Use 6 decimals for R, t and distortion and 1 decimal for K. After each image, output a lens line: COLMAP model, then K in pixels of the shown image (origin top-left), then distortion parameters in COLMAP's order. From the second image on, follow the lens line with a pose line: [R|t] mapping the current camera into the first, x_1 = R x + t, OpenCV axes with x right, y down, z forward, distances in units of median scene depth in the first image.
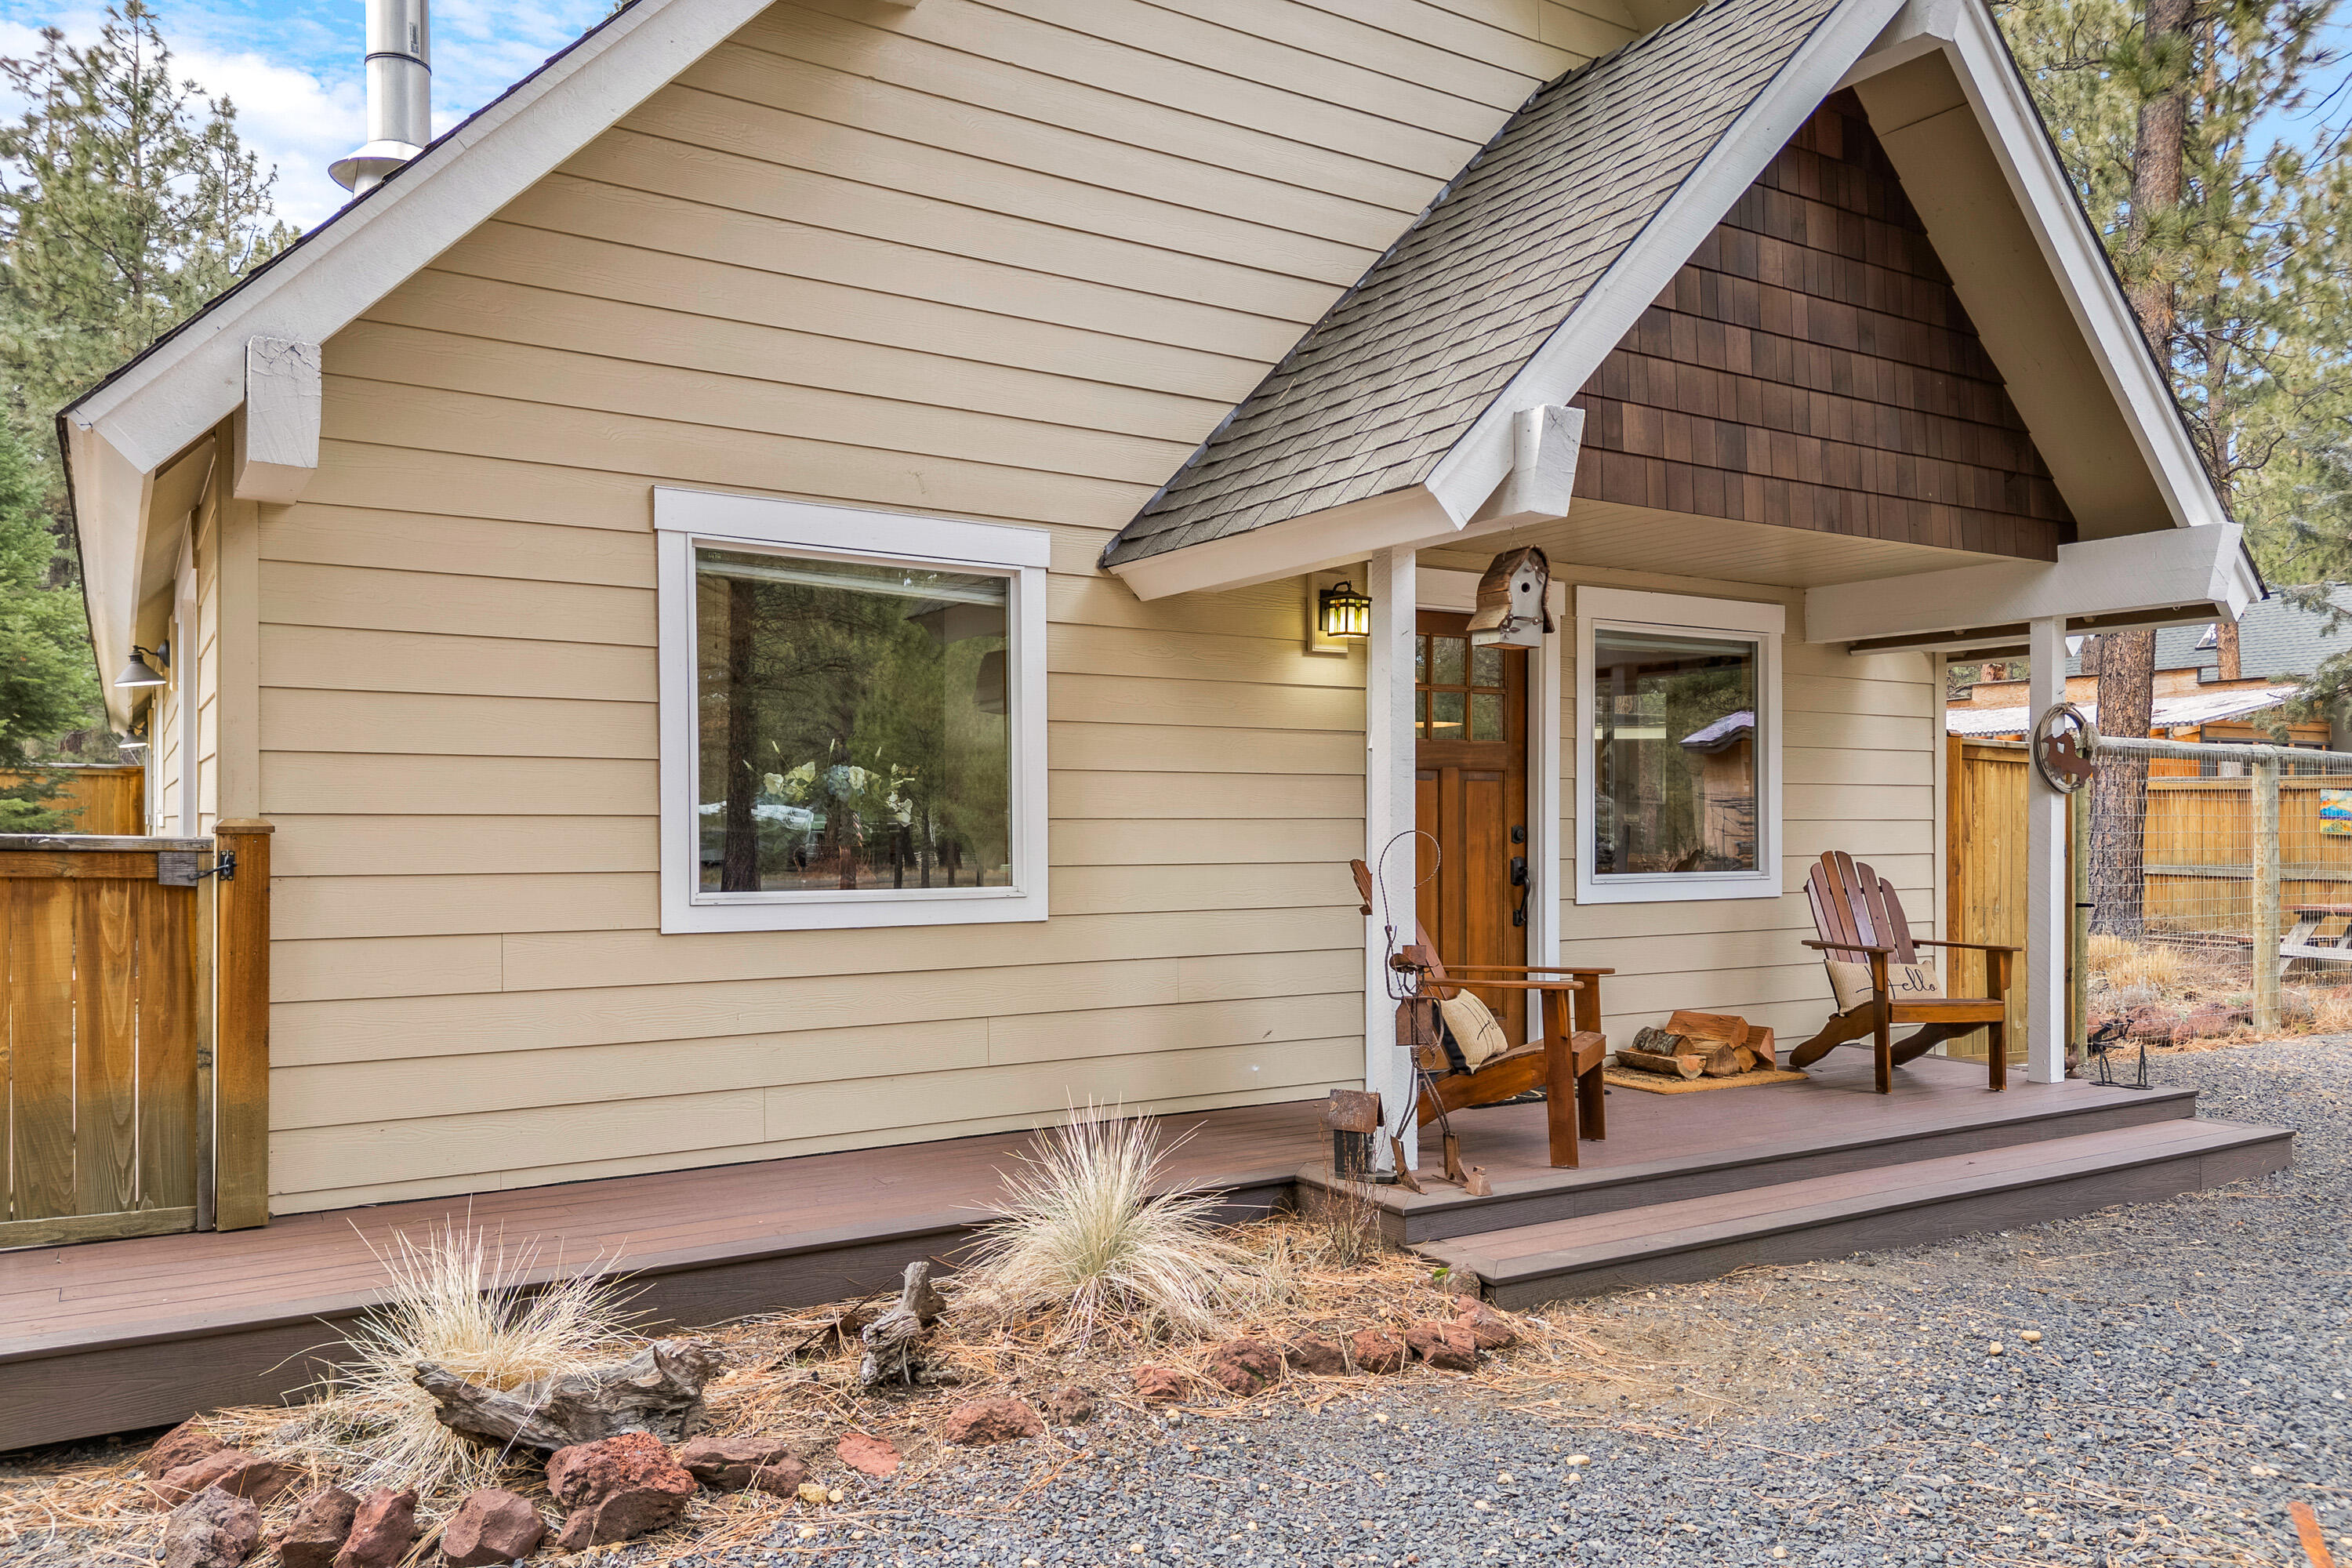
lens RADIAL K [[1687.7, 0, 1162.7], [0, 1687.7, 791.0], [0, 0, 1]] dist [0.040677, -0.017495]
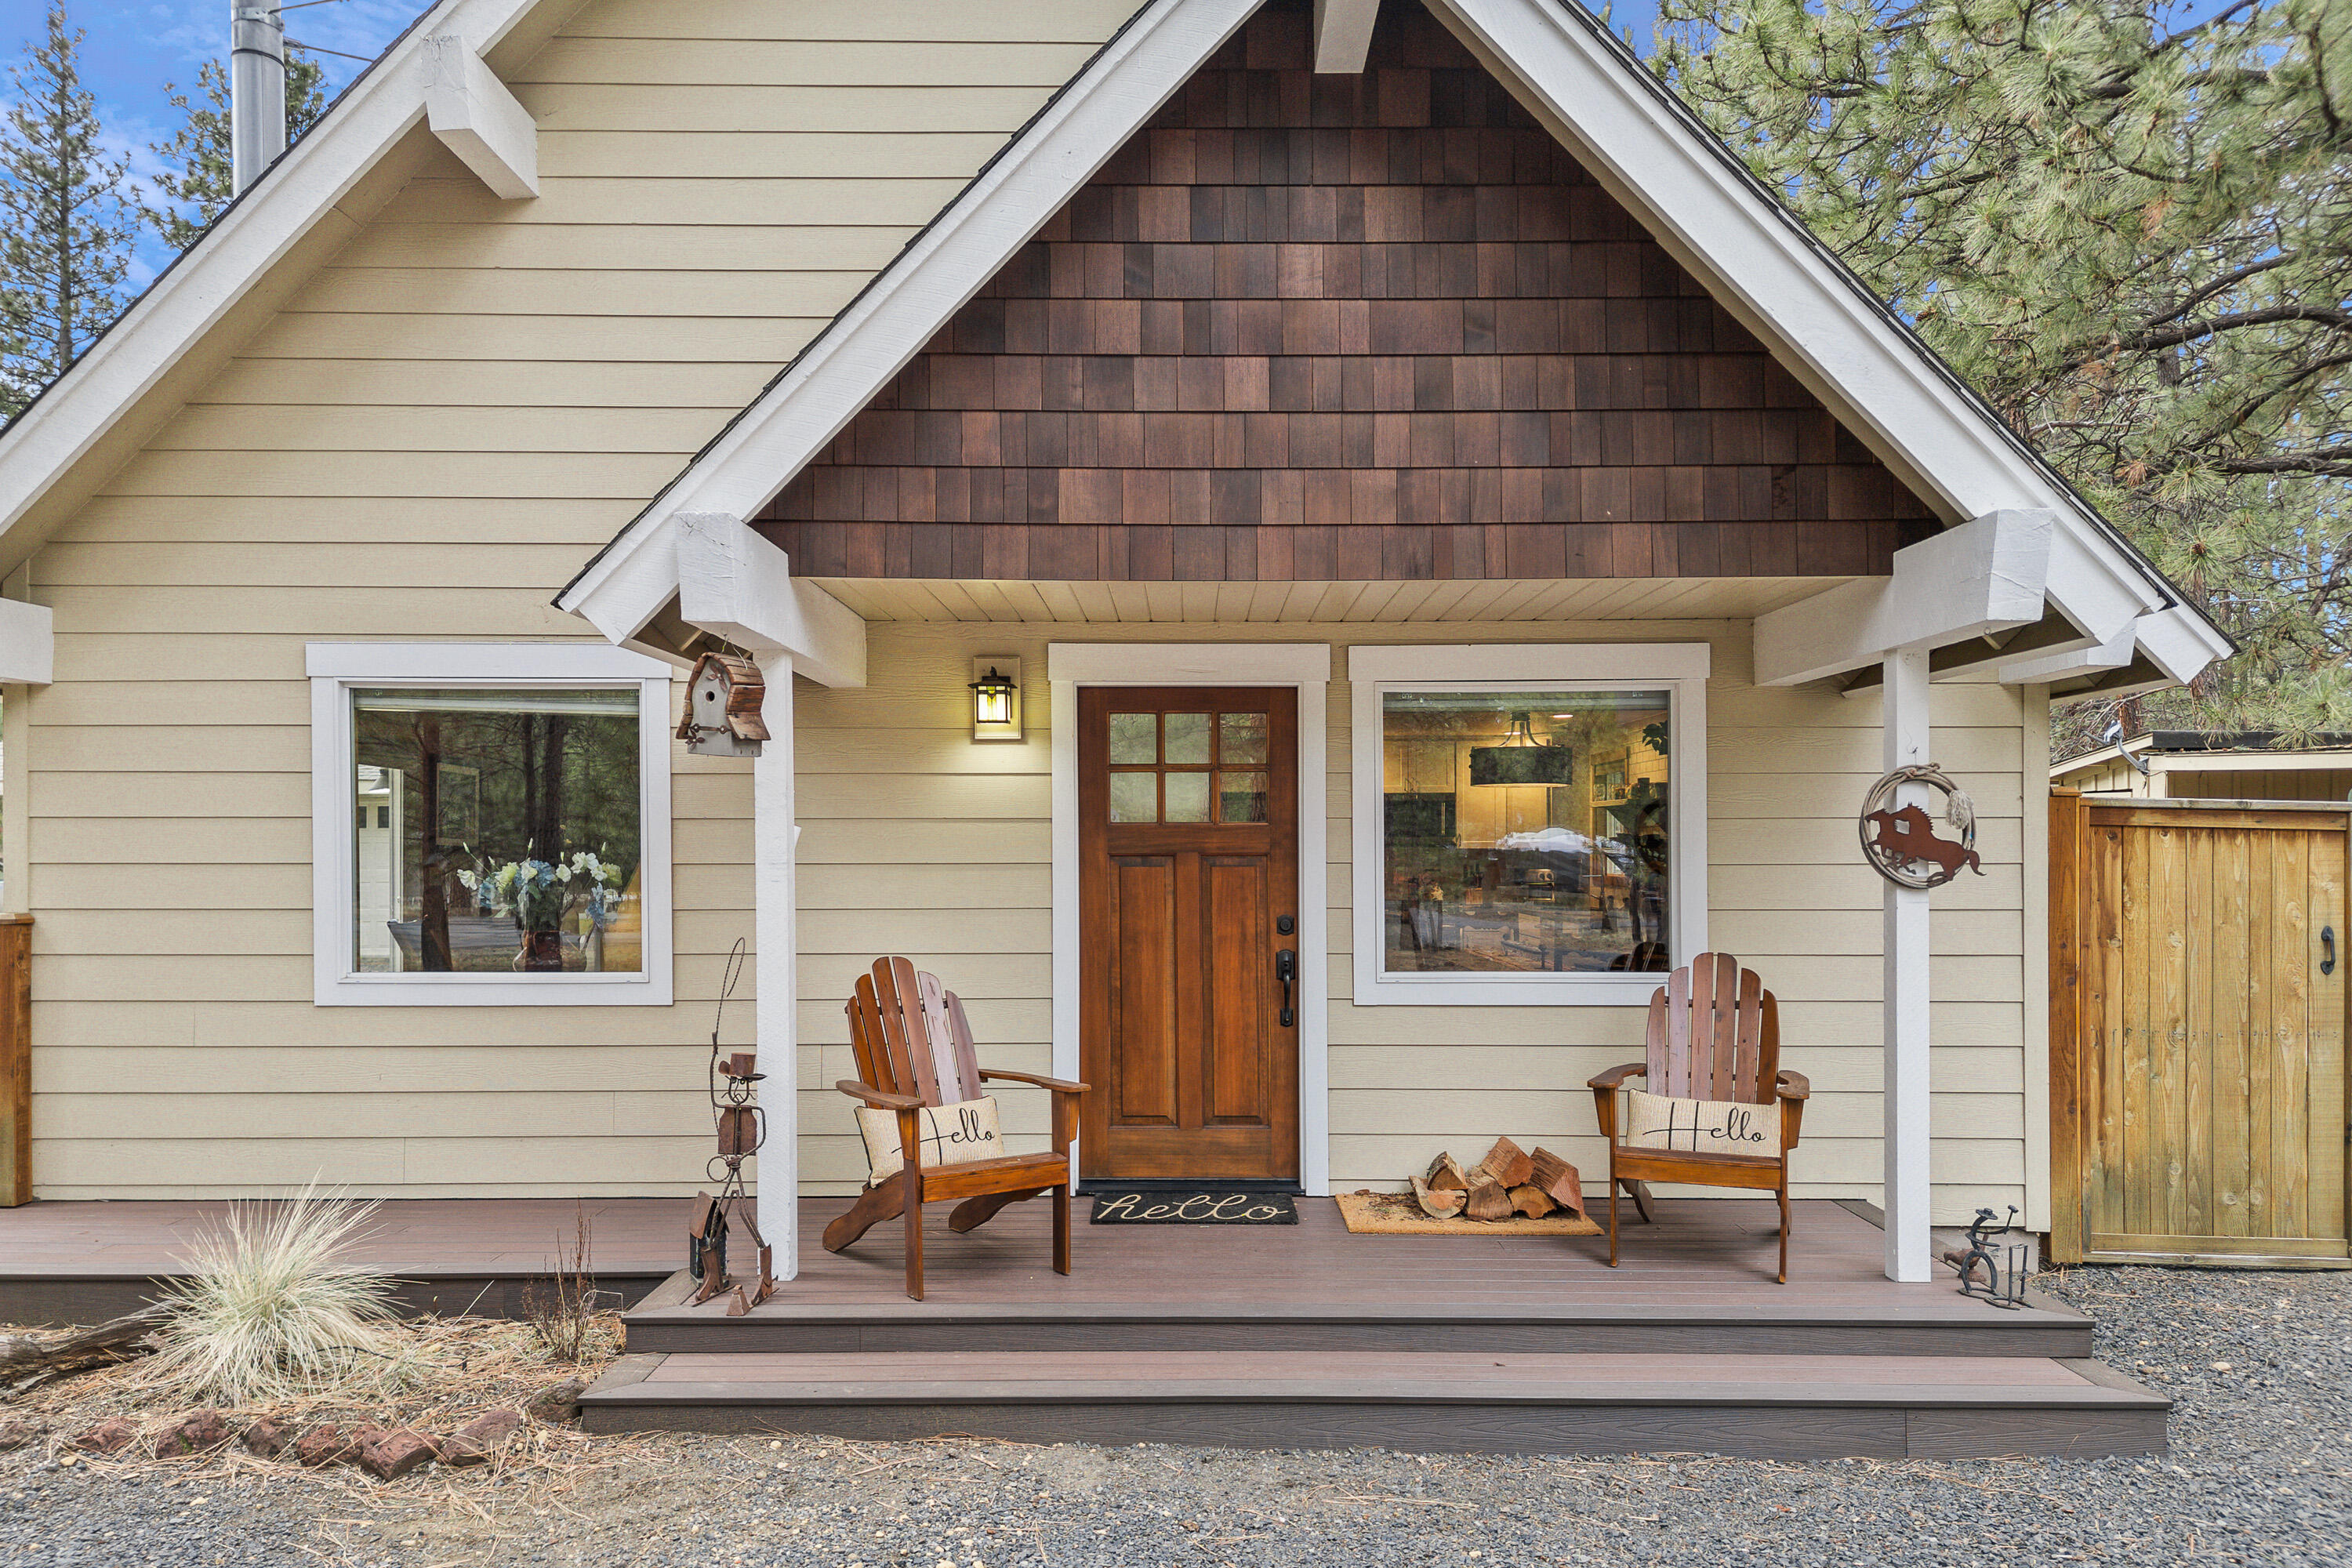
lens RADIAL K [[1687.7, 0, 1105.6], [0, 1687.7, 818.5], [0, 0, 1]] dist [0.040677, -0.017495]
pose [[0.842248, -0.009722, -0.539003, 0.672790], [0.012132, 0.999926, 0.000922, -0.035956], [0.538954, -0.007316, 0.842303, 0.210188]]
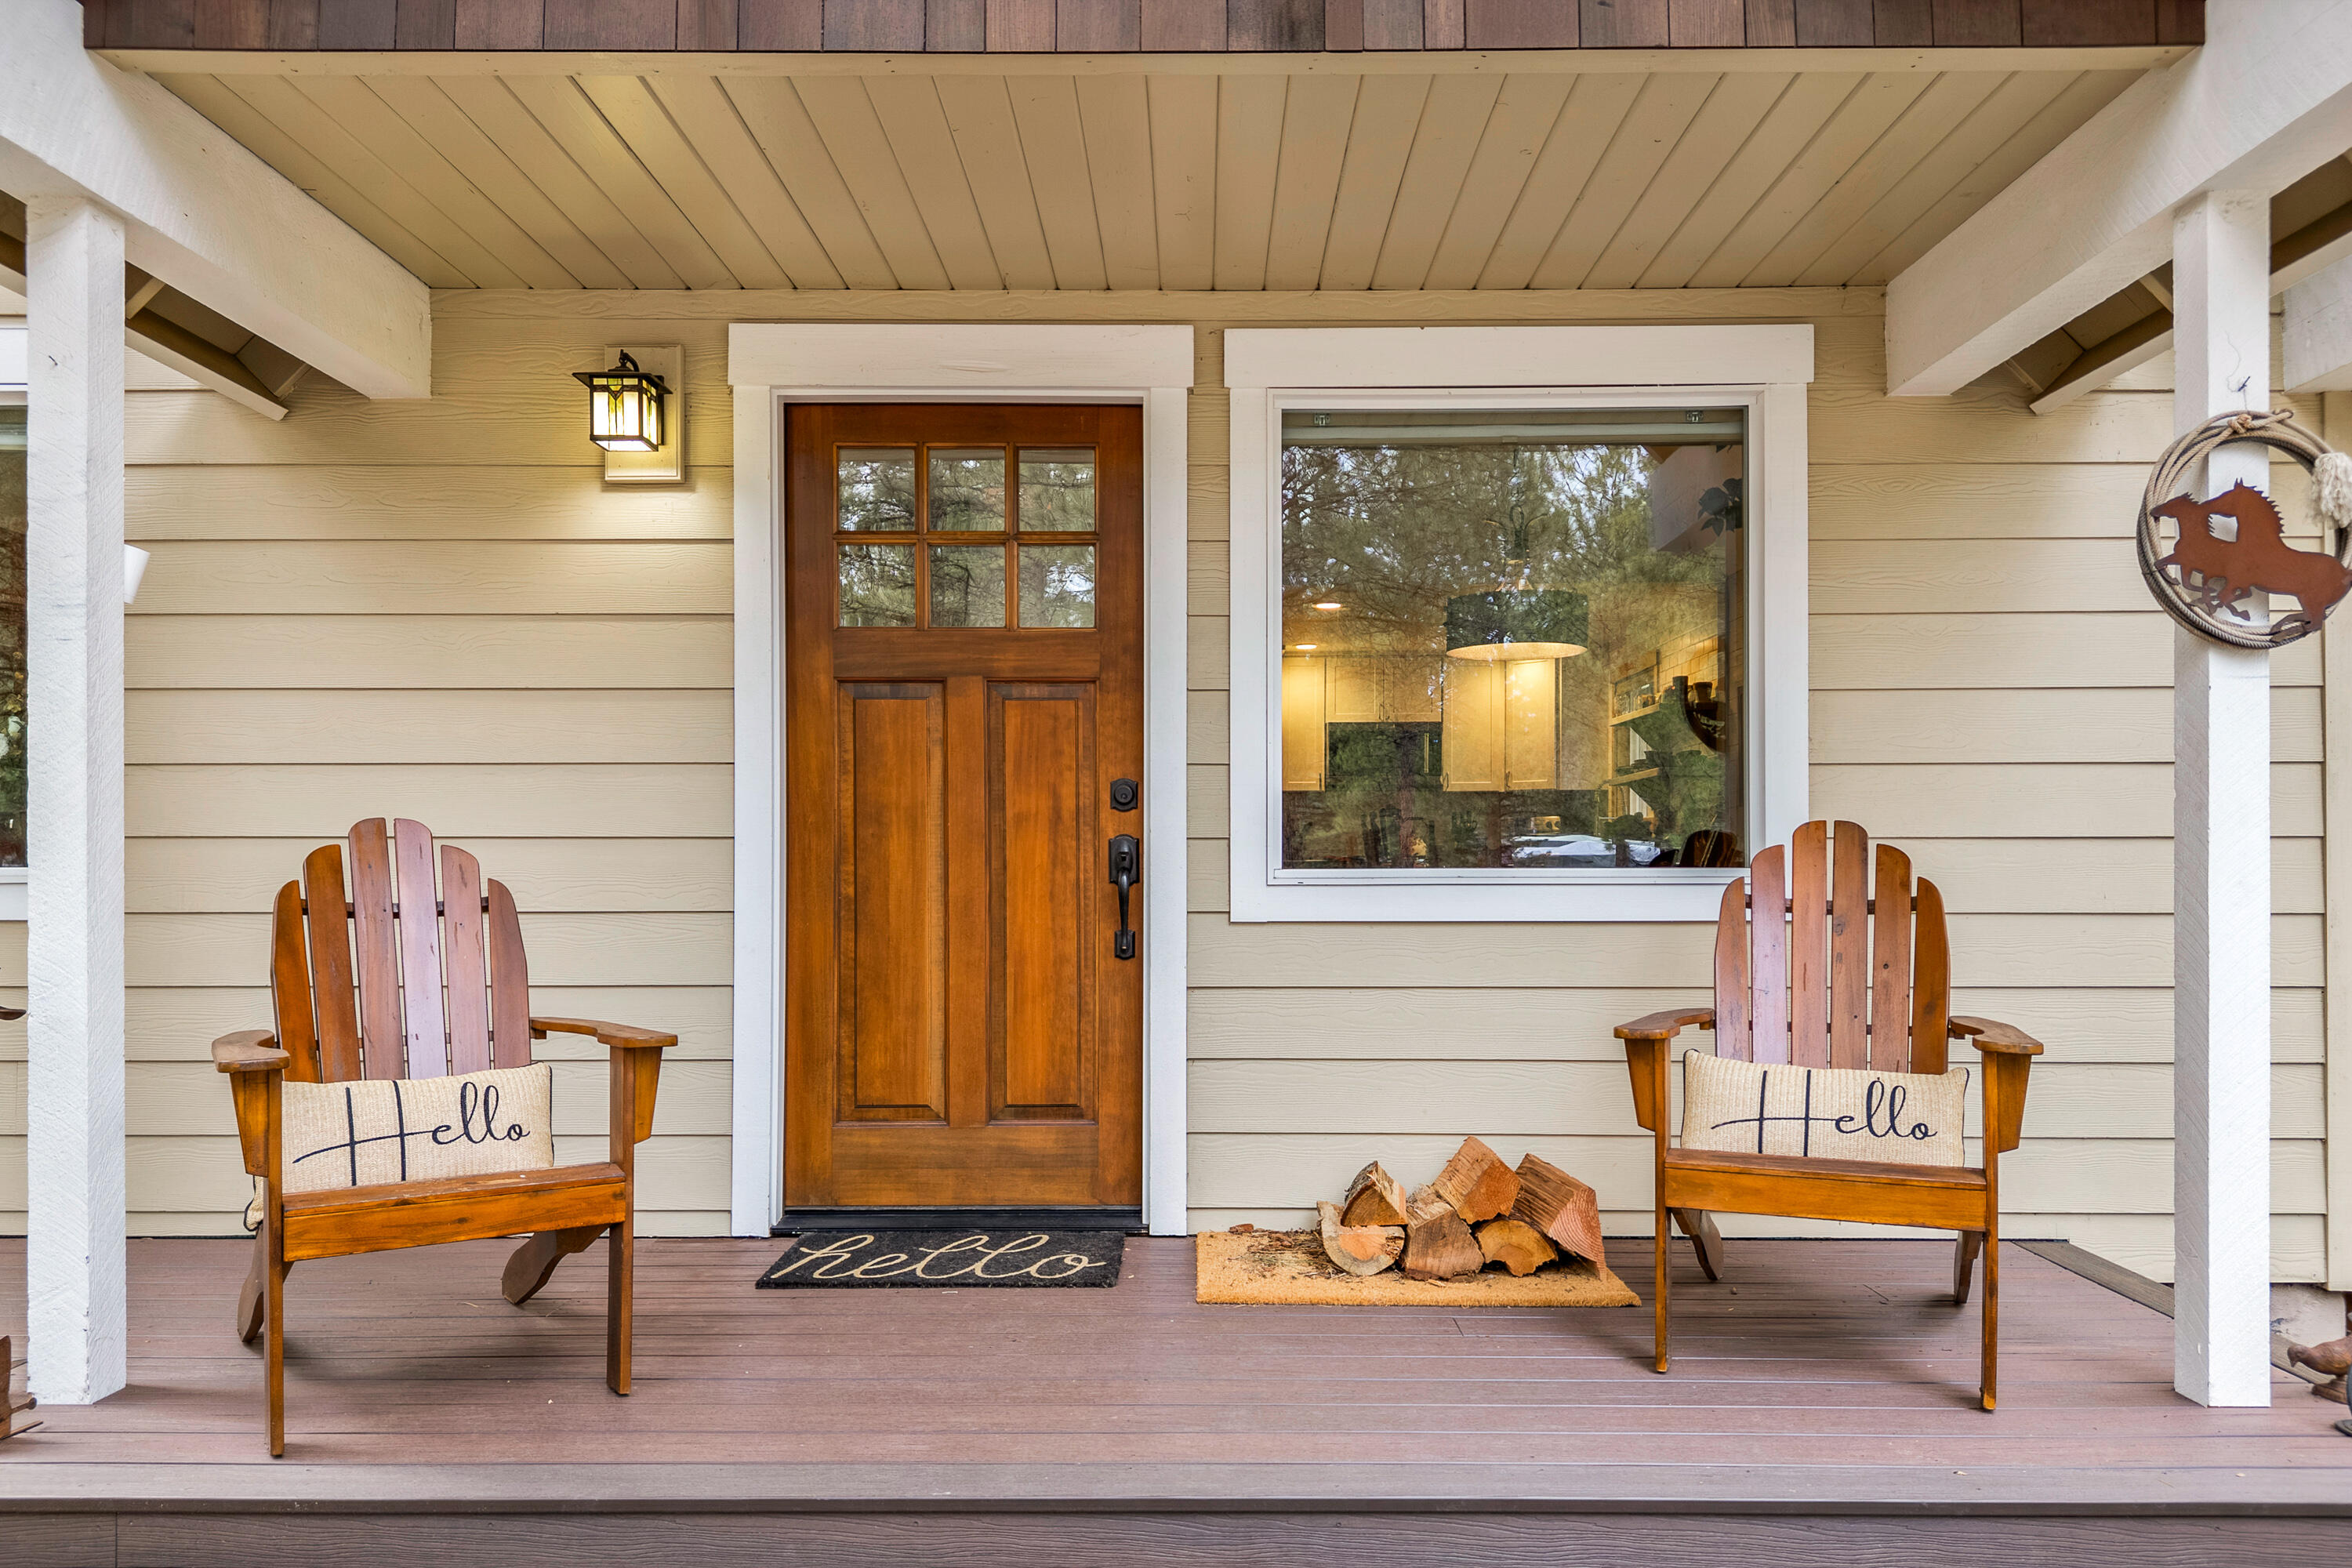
lens RADIAL K [[1687.7, 0, 1150.7], [0, 1687.7, 836.7], [0, 0, 1]] dist [0.040677, -0.017495]
pose [[0.850818, -0.009467, -0.525375, 0.556192], [0.009970, 0.999949, -0.001872, 0.044483], [0.525365, -0.003645, 0.850869, 0.585158]]
